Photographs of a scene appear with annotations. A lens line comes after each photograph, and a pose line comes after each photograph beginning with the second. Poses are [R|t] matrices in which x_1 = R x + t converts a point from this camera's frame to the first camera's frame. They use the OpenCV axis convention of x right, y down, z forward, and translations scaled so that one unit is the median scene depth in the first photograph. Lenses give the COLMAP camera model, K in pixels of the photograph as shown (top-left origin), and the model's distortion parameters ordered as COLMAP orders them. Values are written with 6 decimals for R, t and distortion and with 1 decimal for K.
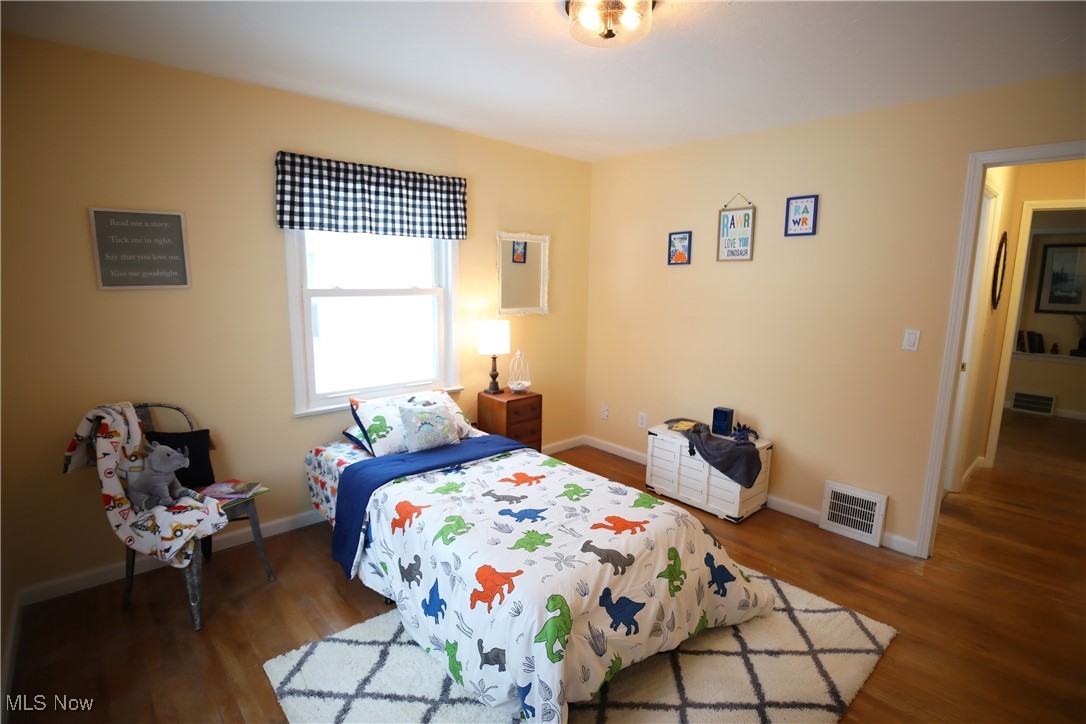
lens RADIAL K [[526.4, 0, 542.5], [0, 526.4, 366.4], [0, 0, 1]] dist [-0.024510, -0.005041]
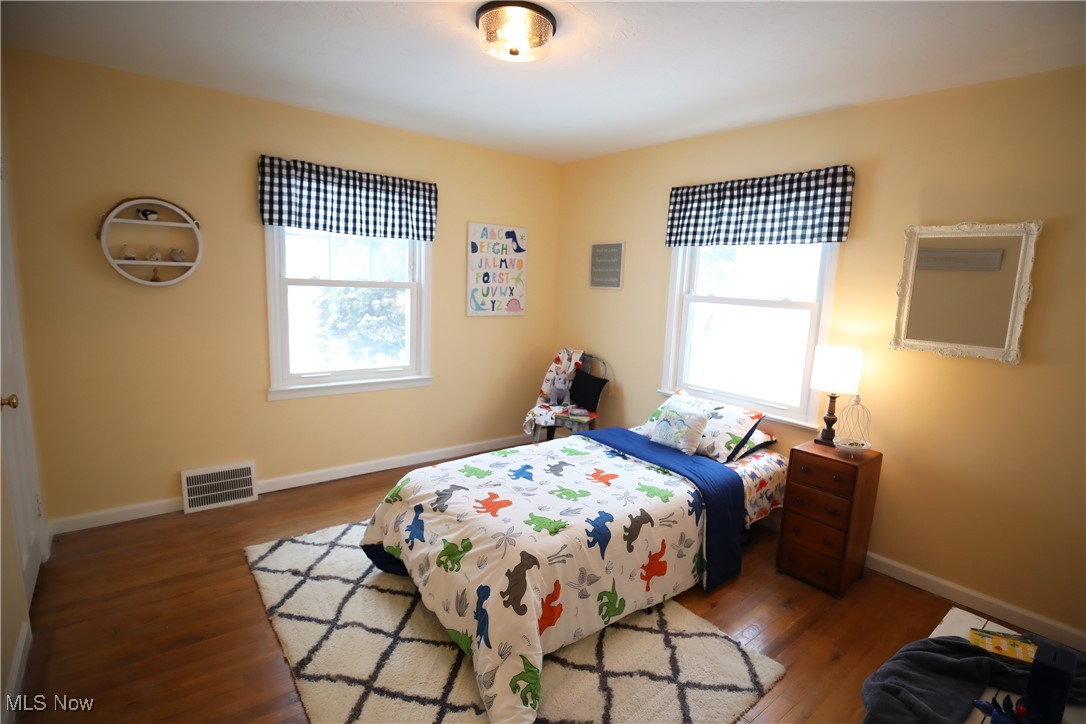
lens RADIAL K [[526.4, 0, 549.5], [0, 526.4, 364.6], [0, 0, 1]] dist [-0.024510, -0.005041]
pose [[-0.050020, 0.141856, -0.988623, 0.912959], [-0.210661, 0.966094, 0.149282, -0.120255], [0.976279, 0.215731, -0.018441, 0.851226]]
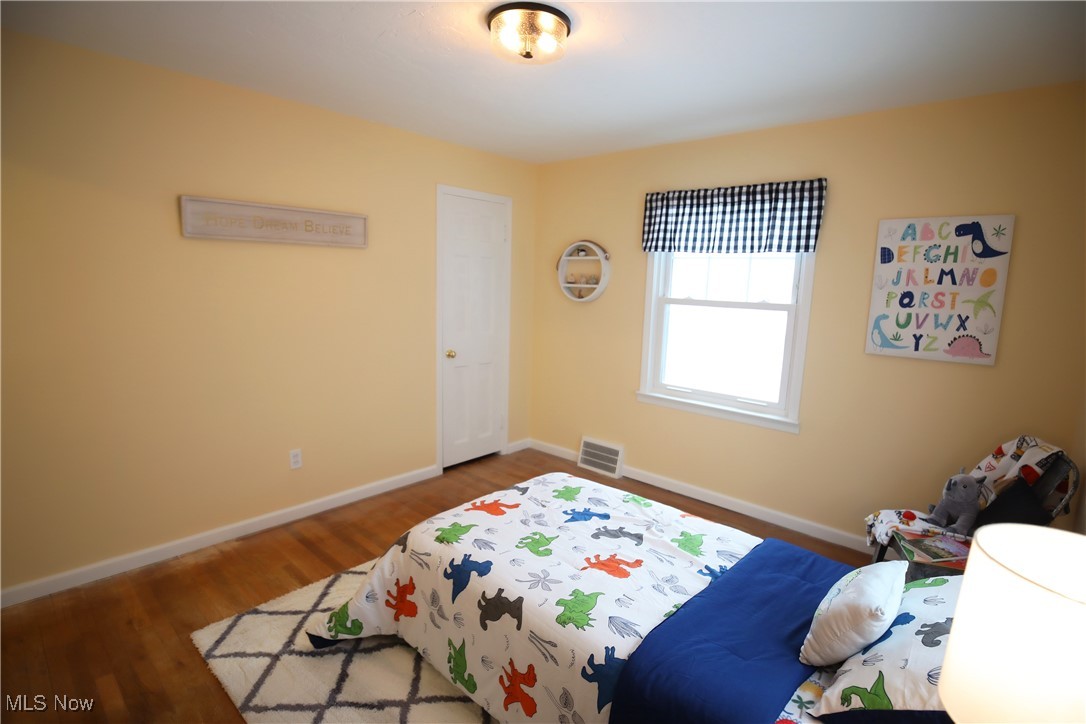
lens RADIAL K [[526.4, 0, 539.2], [0, 526.4, 362.4], [0, 0, 1]] dist [-0.024510, -0.005041]
pose [[-0.994267, -0.030339, -0.102528, 0.137930], [-0.061054, 0.948297, 0.311457, -0.256095], [0.087778, 0.315931, -0.944713, 1.537250]]
